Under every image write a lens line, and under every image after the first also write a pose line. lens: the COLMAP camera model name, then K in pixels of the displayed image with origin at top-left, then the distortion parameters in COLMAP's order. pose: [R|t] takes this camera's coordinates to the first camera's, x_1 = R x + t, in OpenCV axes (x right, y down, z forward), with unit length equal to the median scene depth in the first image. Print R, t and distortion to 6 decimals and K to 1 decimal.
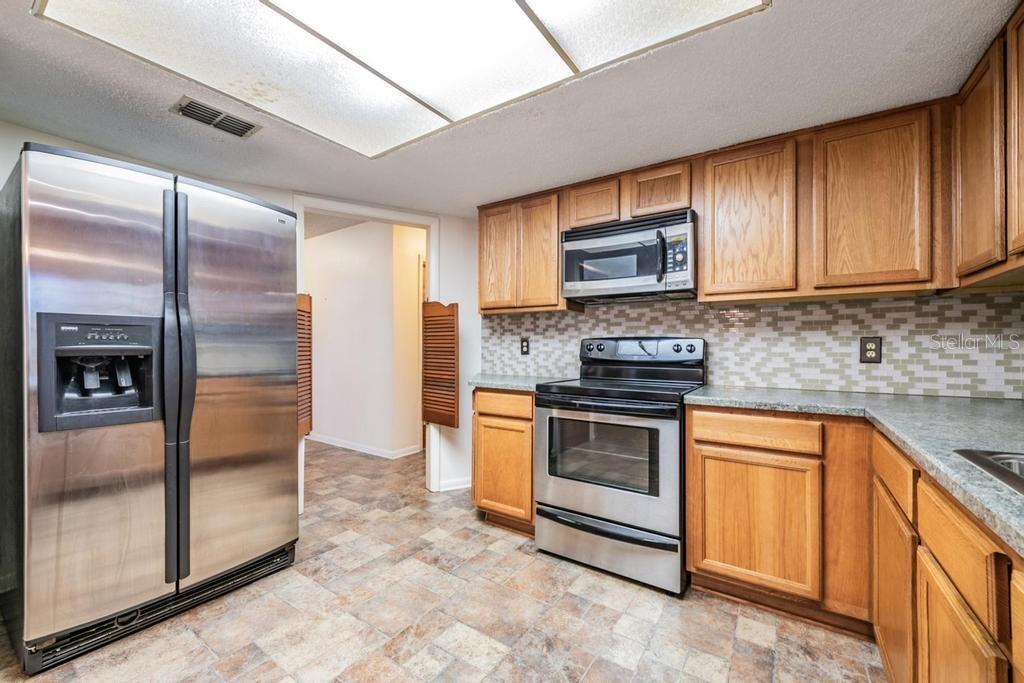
lens RADIAL K [[409.2, 0, 512.0], [0, 409.2, 341.5], [0, 0, 1]] dist [-0.021819, 0.000073]
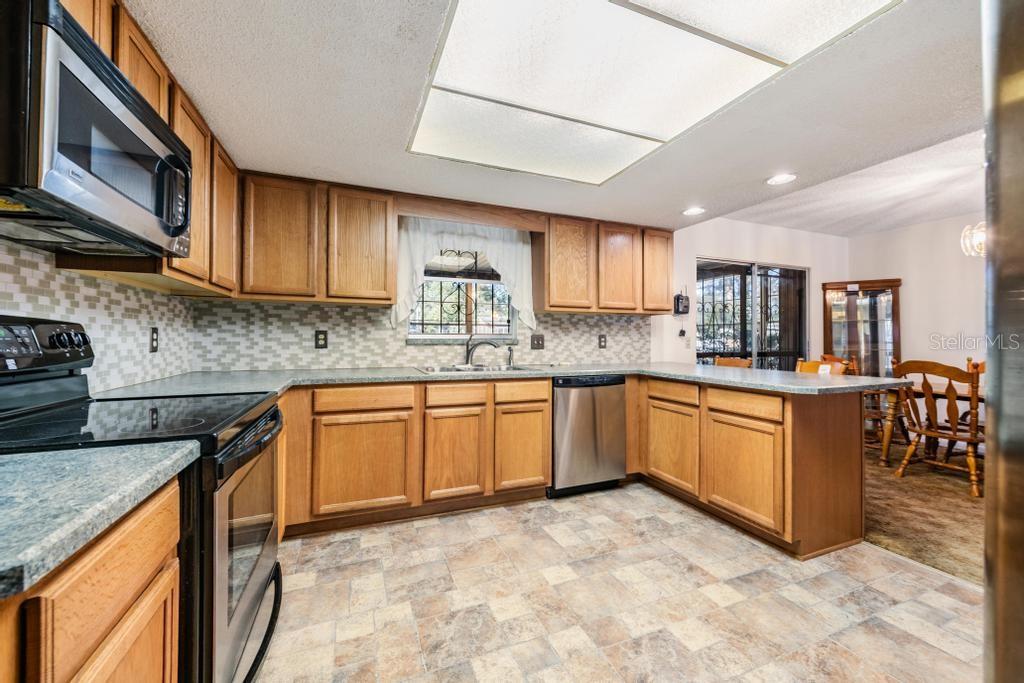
lens RADIAL K [[398.2, 0, 511.3], [0, 398.2, 329.4], [0, 0, 1]] dist [-0.001386, -0.000398]
pose [[-0.824179, 0.003602, 0.566318, -0.433092], [-0.017033, 0.999370, -0.031144, 0.009106], [-0.566073, -0.035314, -0.823598, 1.233872]]
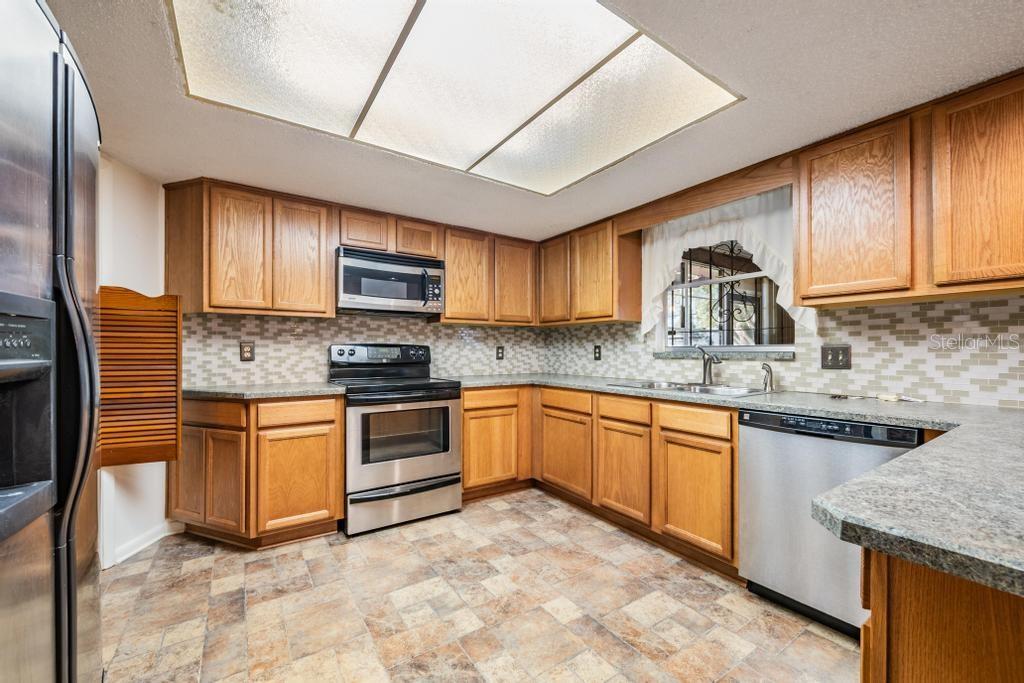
lens RADIAL K [[397.9, 0, 514.0], [0, 397.9, 348.1], [0, 0, 1]] dist [0.010381, -0.006865]
pose [[0.374813, 0.002800, 0.927096, -0.814641], [-0.011757, 0.999929, 0.001734, -0.006412], [-0.927026, -0.011549, 0.374819, 0.196549]]
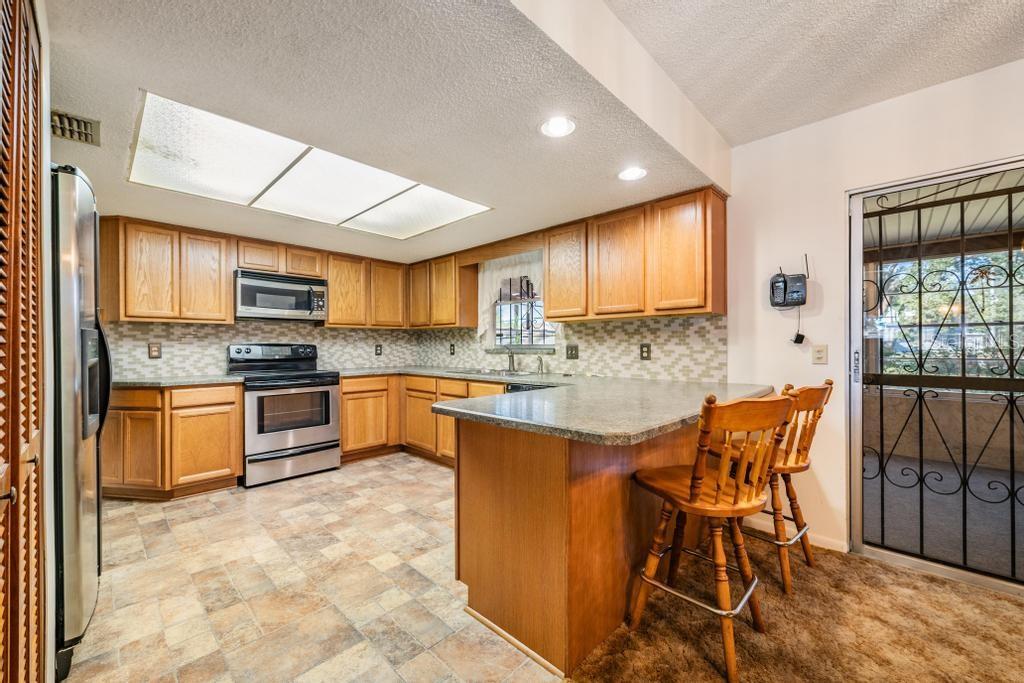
lens RADIAL K [[391.4, 0, 509.6], [0, 391.4, 344.1], [0, 0, 1]] dist [0.002987, -0.000148]
pose [[0.173803, -0.000689, 0.984780, -1.244380], [-0.008470, 0.999962, 0.002194, -0.025363], [-0.984744, -0.008722, 0.173790, -0.197637]]
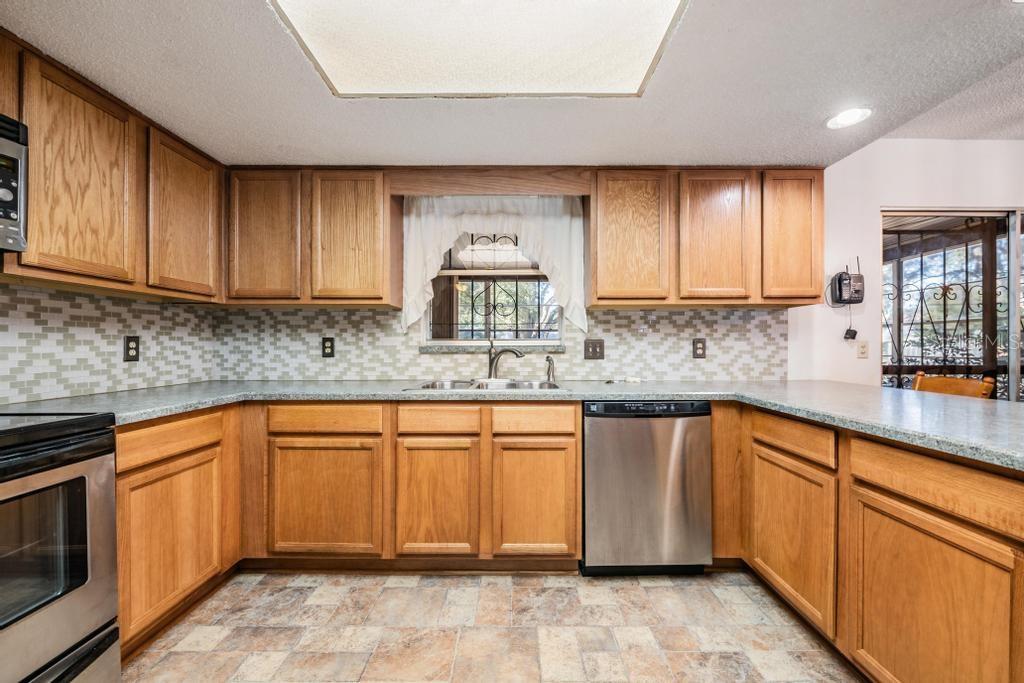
lens RADIAL K [[400.4, 0, 512.4], [0, 400.4, 343.6], [0, 0, 1]] dist [-0.003047, -0.000798]
pose [[-0.550661, 0.001120, 0.834728, -0.466392], [-0.012547, 0.999875, -0.009619, 0.005248], [-0.834634, -0.015770, -0.550578, 0.695399]]
